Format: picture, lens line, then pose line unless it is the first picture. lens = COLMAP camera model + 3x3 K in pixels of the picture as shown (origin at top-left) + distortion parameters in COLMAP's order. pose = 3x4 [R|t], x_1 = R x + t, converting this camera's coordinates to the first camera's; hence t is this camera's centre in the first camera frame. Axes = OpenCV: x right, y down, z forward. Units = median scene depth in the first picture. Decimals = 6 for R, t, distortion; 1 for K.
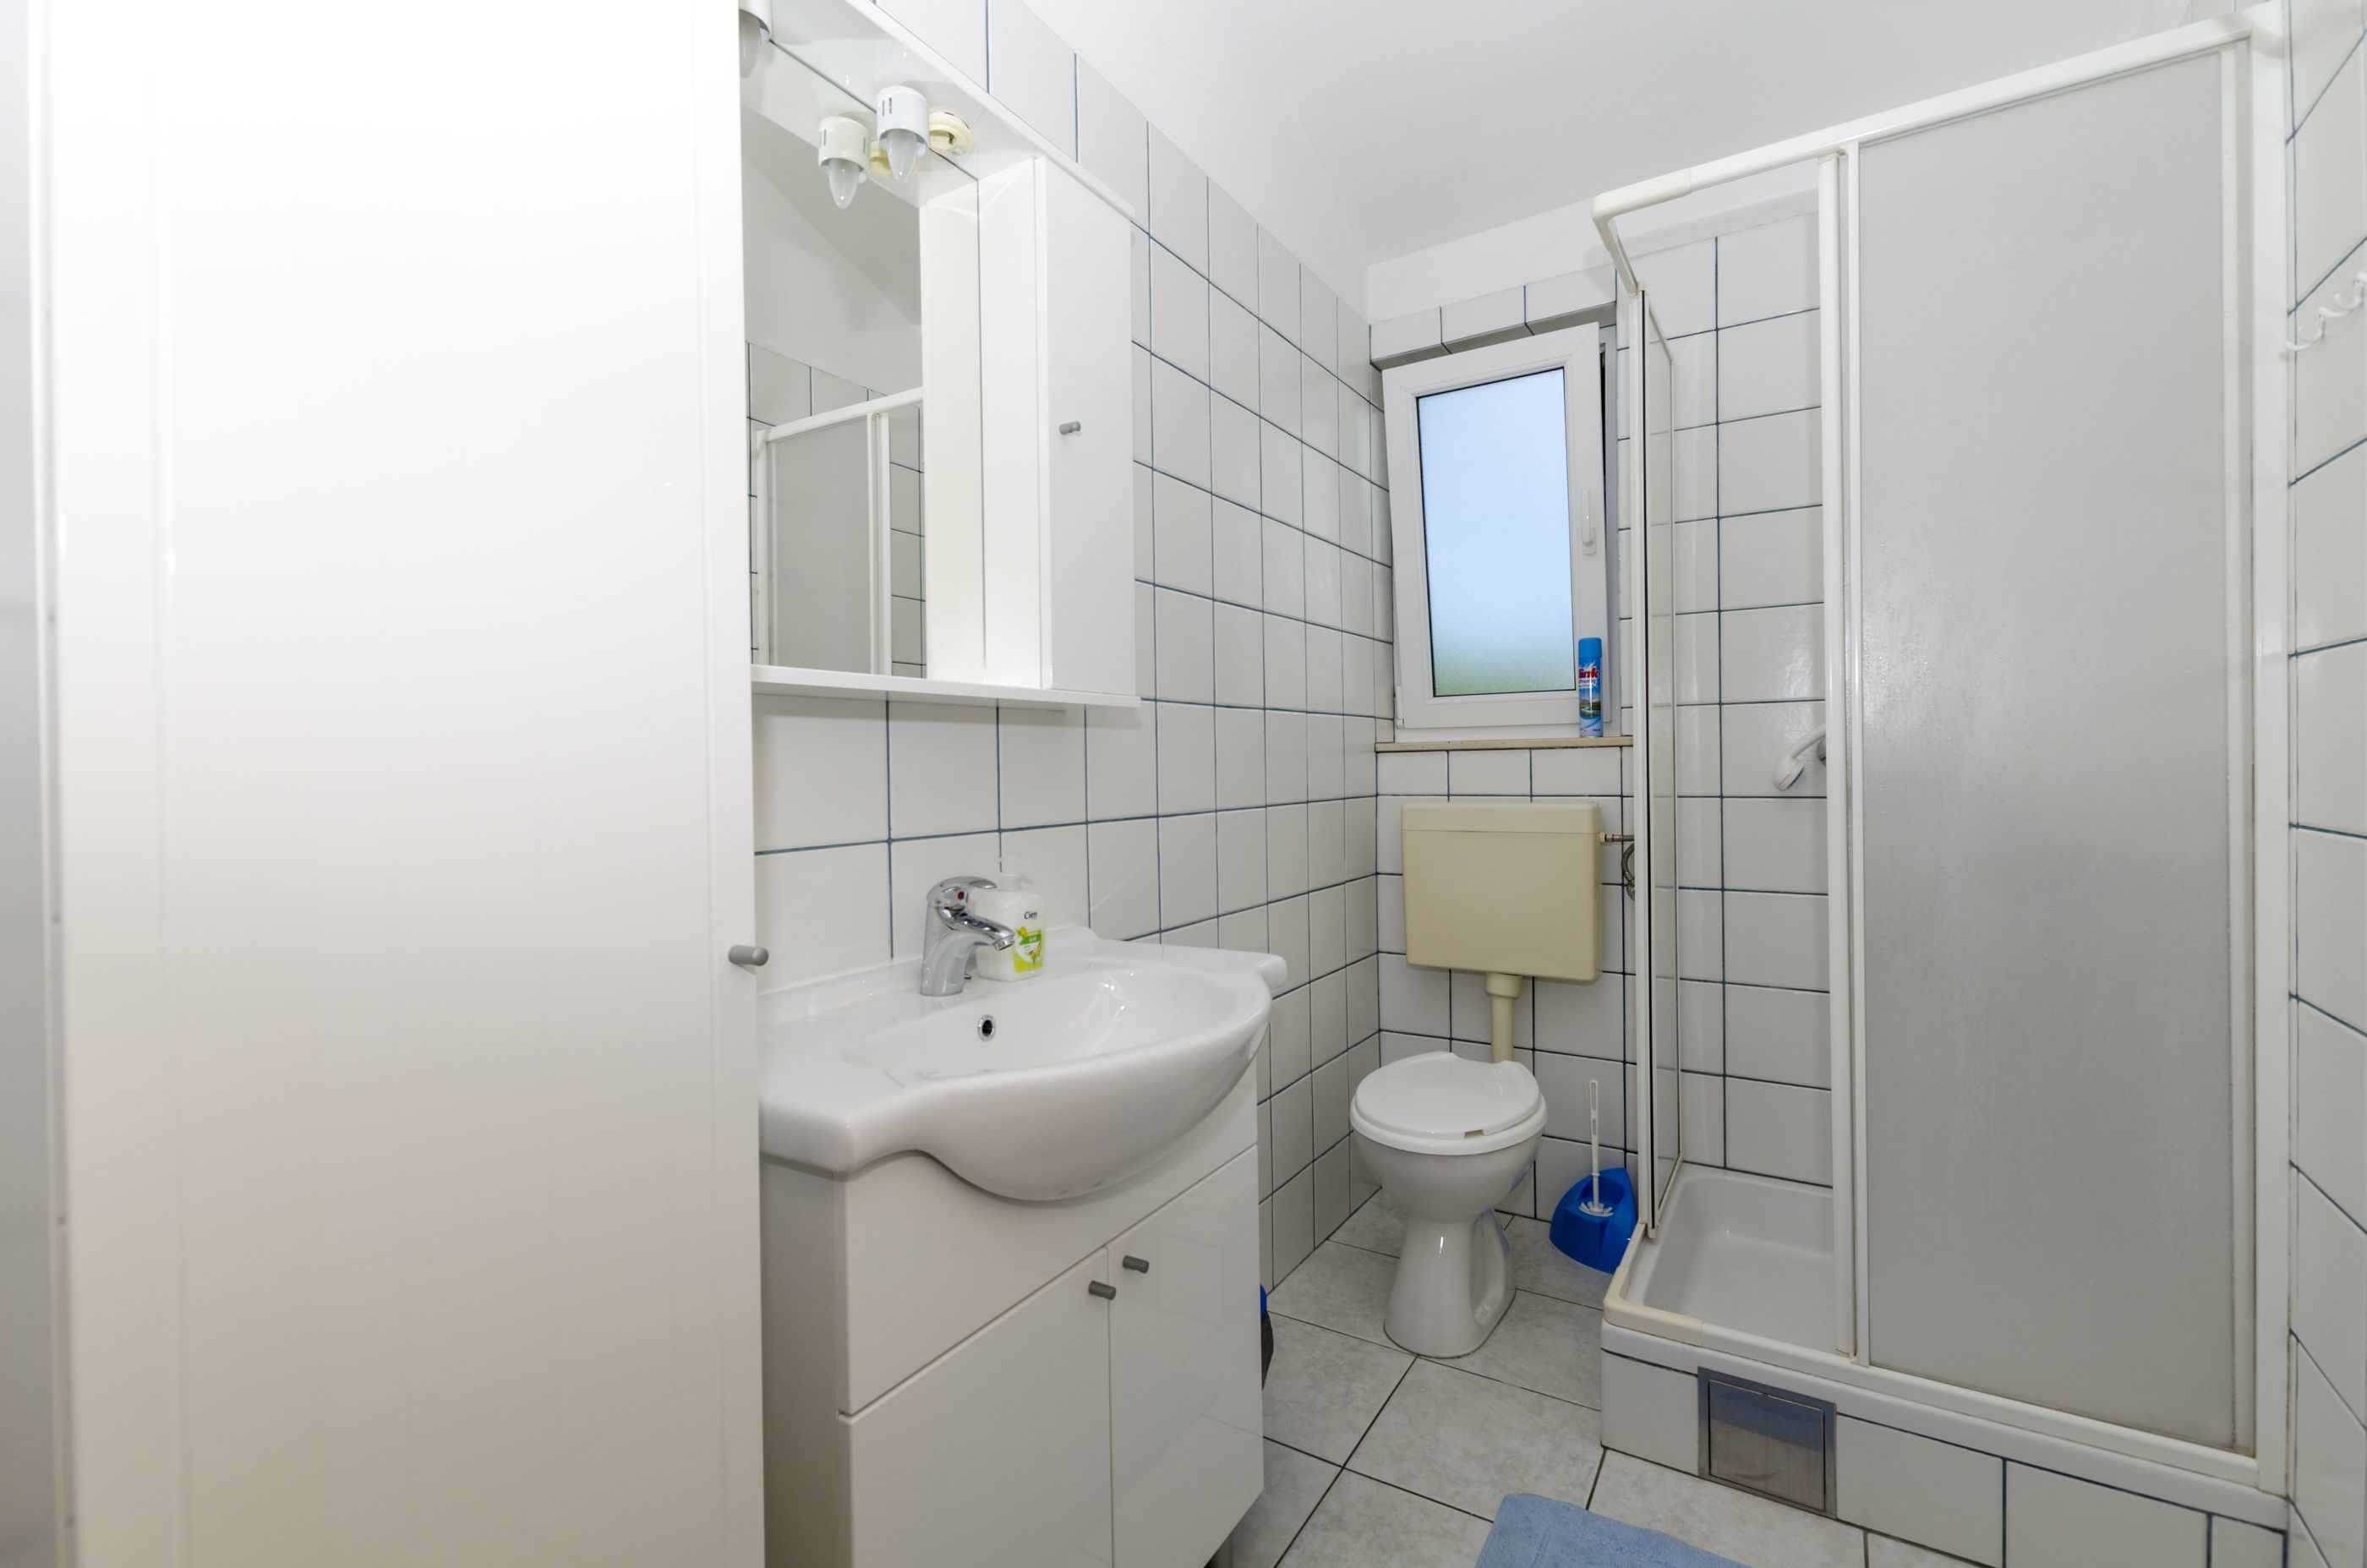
lens RADIAL K [[1035.9, 0, 1167.6], [0, 1035.9, 758.9], [0, 0, 1]] dist [0.011936, -0.003752]
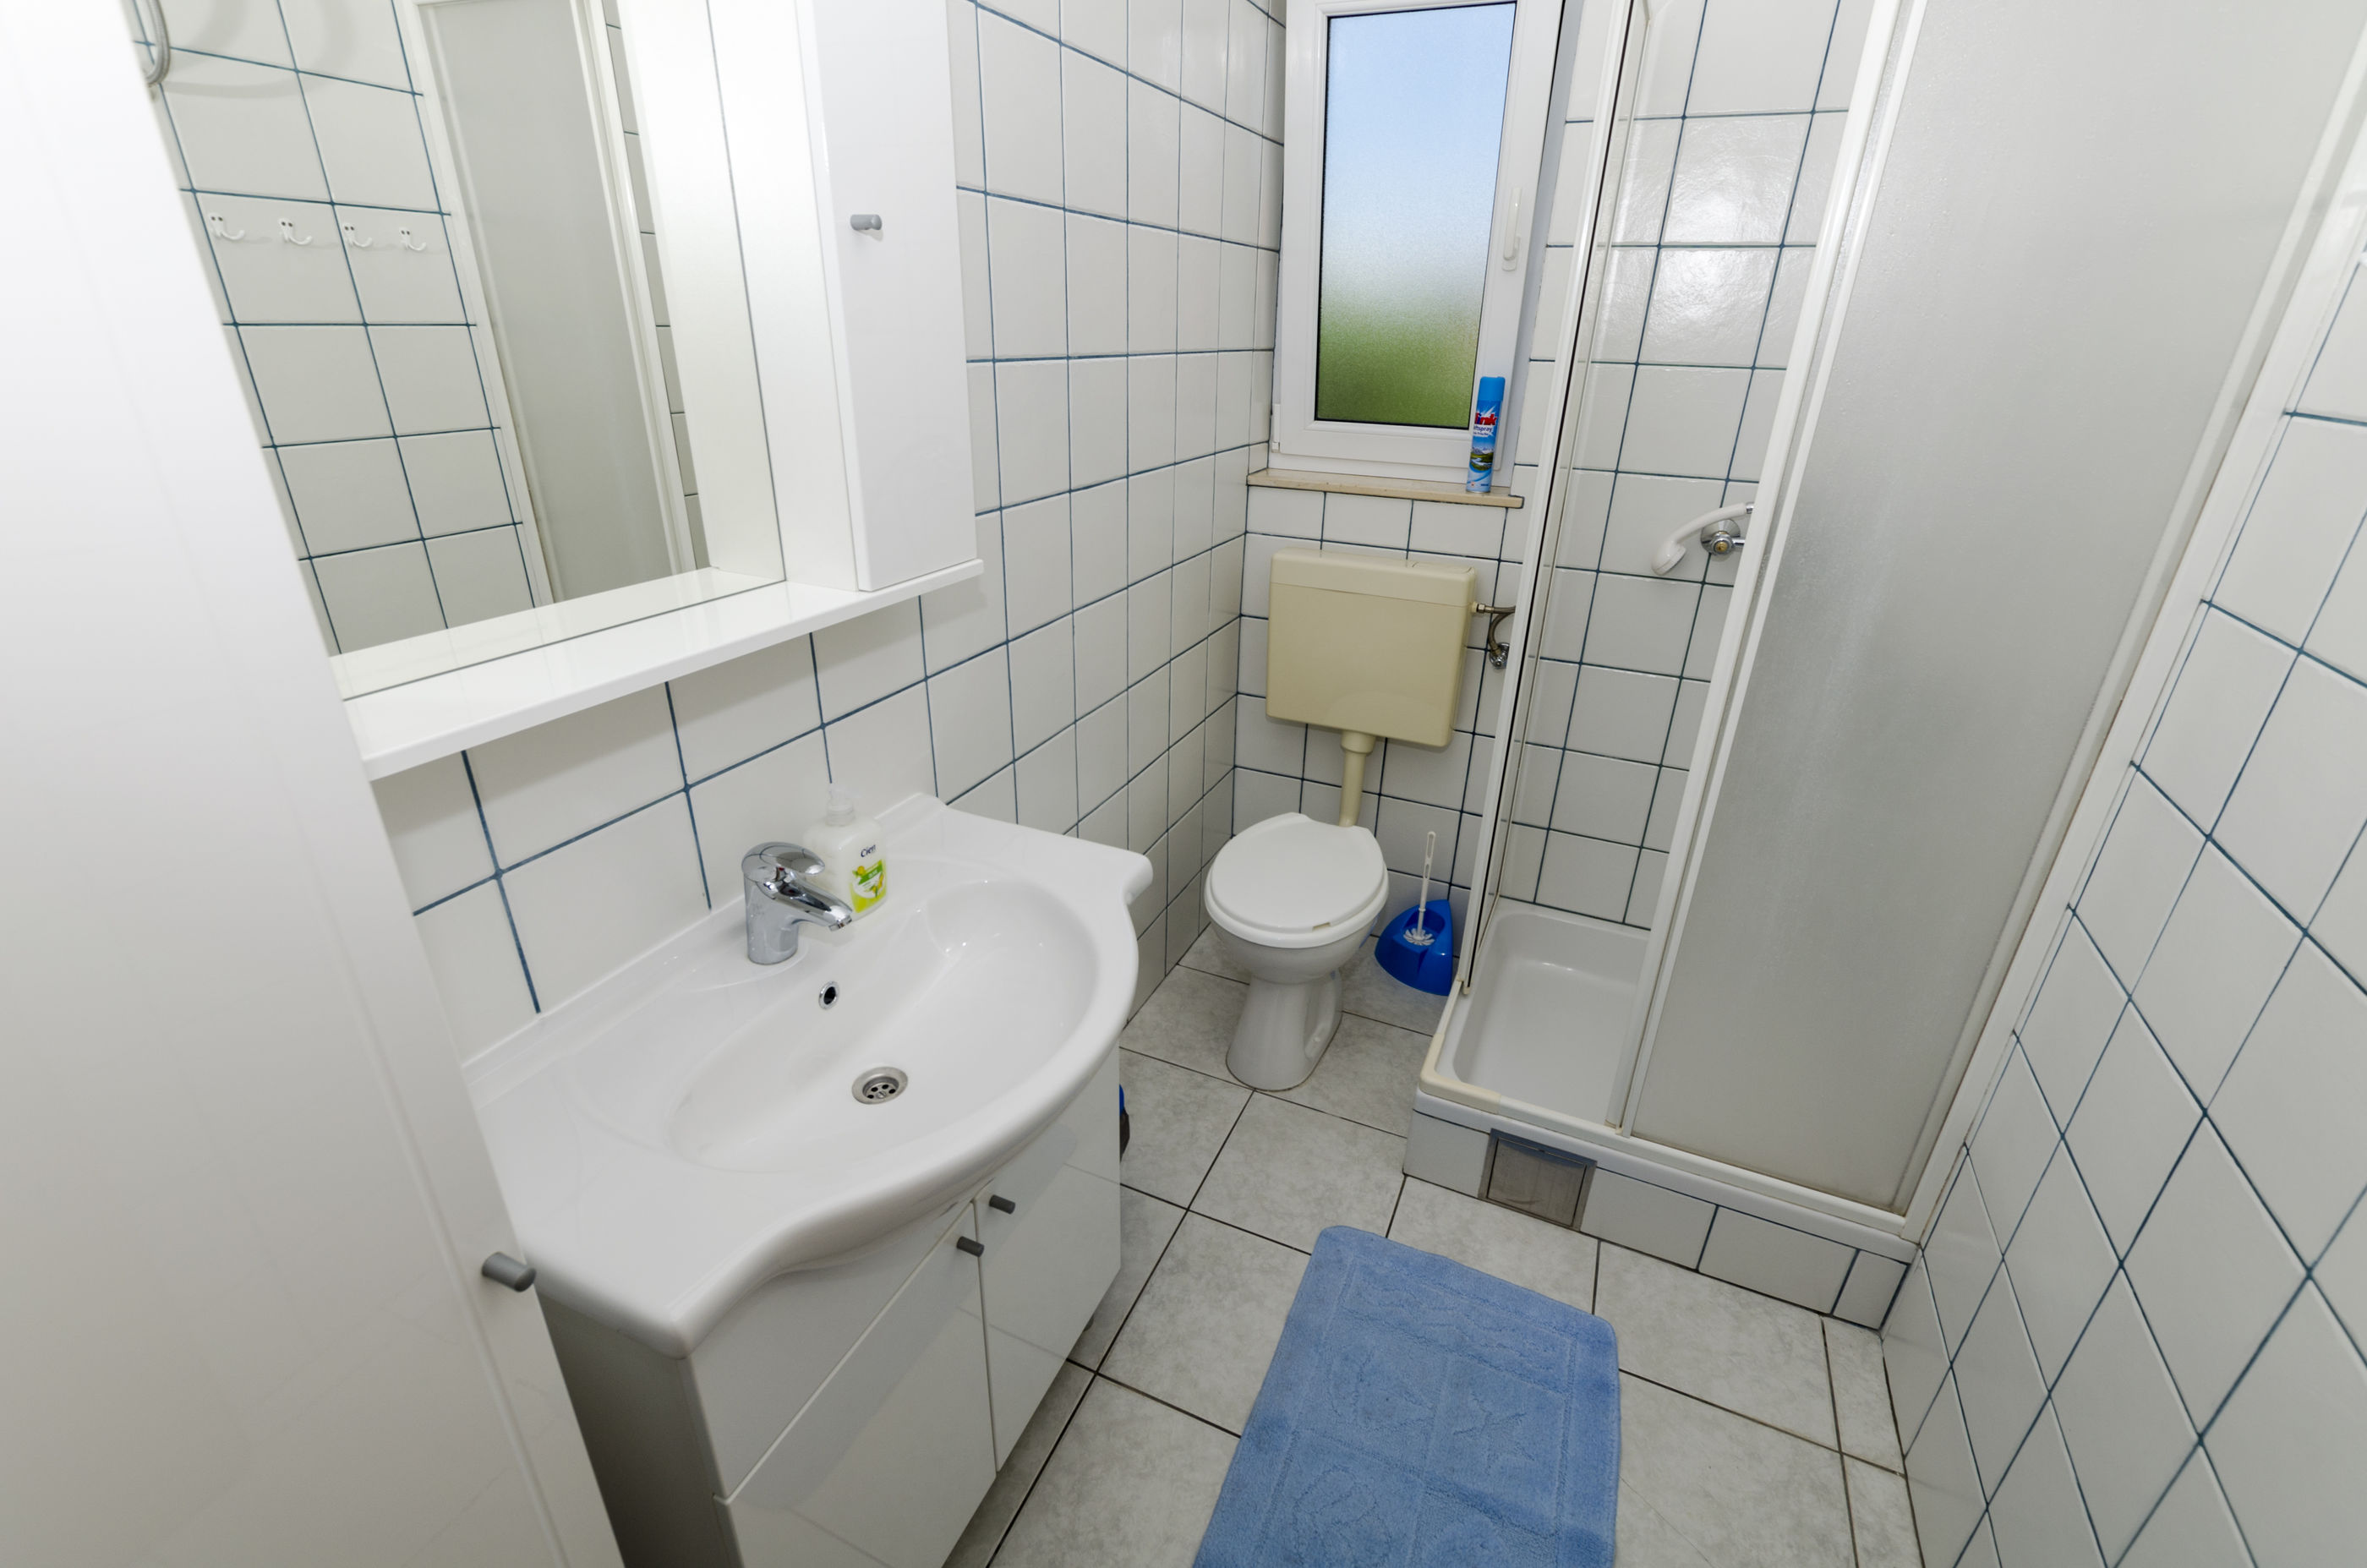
lens RADIAL K [[1035.9, 0, 1172.4], [0, 1035.9, 785.4], [0, 0, 1]] dist [0.011936, -0.003752]
pose [[0.989556, -0.027478, 0.141506, 0.001187], [-0.031597, 0.916442, 0.398918, -0.184373], [-0.140644, -0.399223, 0.906003, 0.125817]]
